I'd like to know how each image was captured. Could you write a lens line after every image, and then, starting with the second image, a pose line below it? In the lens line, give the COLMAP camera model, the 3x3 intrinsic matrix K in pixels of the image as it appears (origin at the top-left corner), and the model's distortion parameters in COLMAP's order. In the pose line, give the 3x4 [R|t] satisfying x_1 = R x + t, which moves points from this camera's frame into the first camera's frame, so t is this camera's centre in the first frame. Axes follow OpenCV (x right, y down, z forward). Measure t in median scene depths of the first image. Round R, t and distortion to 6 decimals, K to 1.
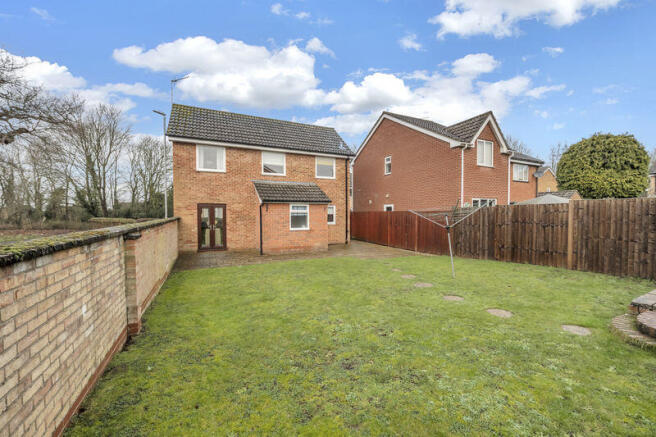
lens RADIAL K [[262.0, 0, 329.8], [0, 262.0, 219.5], [0, 0, 1]] dist [-0.000070, -0.000050]
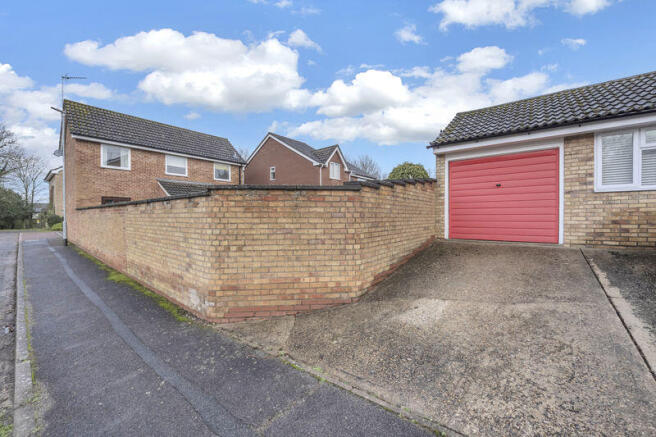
lens RADIAL K [[262.0, 0, 329.8], [0, 262.0, 219.5], [0, 0, 1]] dist [-0.000070, -0.000050]
pose [[0.908420, -0.002397, 0.418051, -0.086446], [0.009277, 0.999853, -0.014427, 0.058586], [-0.417955, 0.016985, 0.908309, -0.394313]]
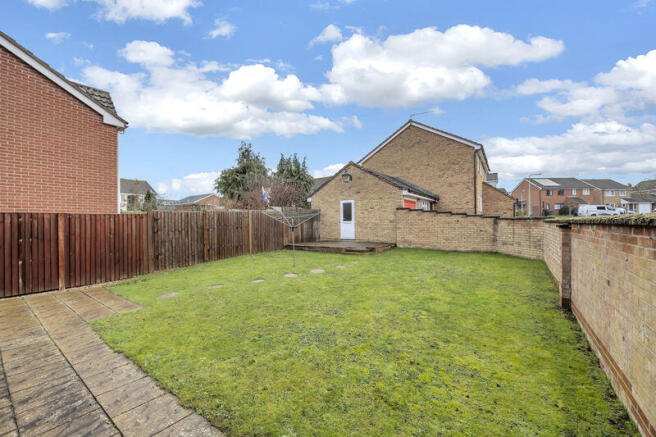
lens RADIAL K [[262.0, 0, 329.8], [0, 262.0, 219.5], [0, 0, 1]] dist [-0.000070, -0.000050]
pose [[-0.467027, 0.010743, 0.884178, -0.396363], [0.025973, 0.999661, 0.001572, -0.004809], [-0.883861, 0.023699, -0.467148, 0.756210]]
